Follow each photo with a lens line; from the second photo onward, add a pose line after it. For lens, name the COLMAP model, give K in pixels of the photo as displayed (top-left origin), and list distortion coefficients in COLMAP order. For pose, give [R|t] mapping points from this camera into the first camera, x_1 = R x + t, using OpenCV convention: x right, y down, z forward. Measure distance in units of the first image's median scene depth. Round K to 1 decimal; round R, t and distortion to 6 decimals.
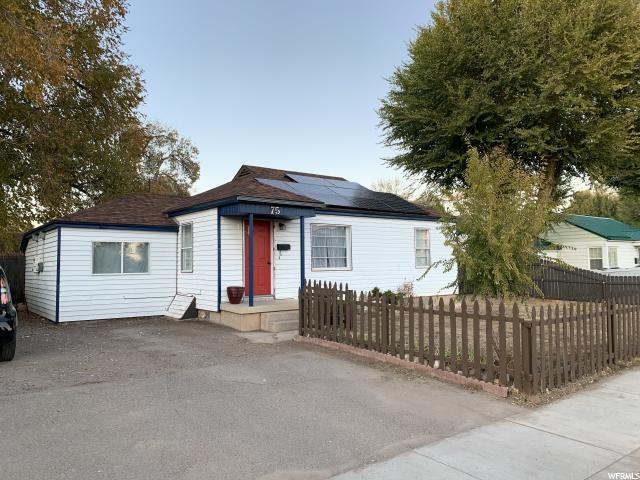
lens RADIAL K [[485.2, 0, 320.0], [0, 485.2, 240.0], [0, 0, 1]] dist [0.041408, -0.057926]
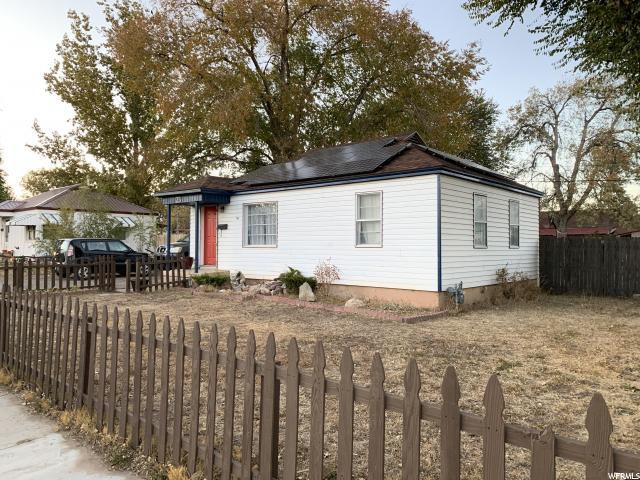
lens RADIAL K [[485.2, 0, 320.0], [0, 485.2, 240.0], [0, 0, 1]] dist [0.041408, -0.057926]
pose [[0.242382, 0.001880, -0.970179, 1.041860], [0.045229, 0.998889, 0.013235, 0.038477], [0.969126, -0.047088, 0.242028, 0.868021]]
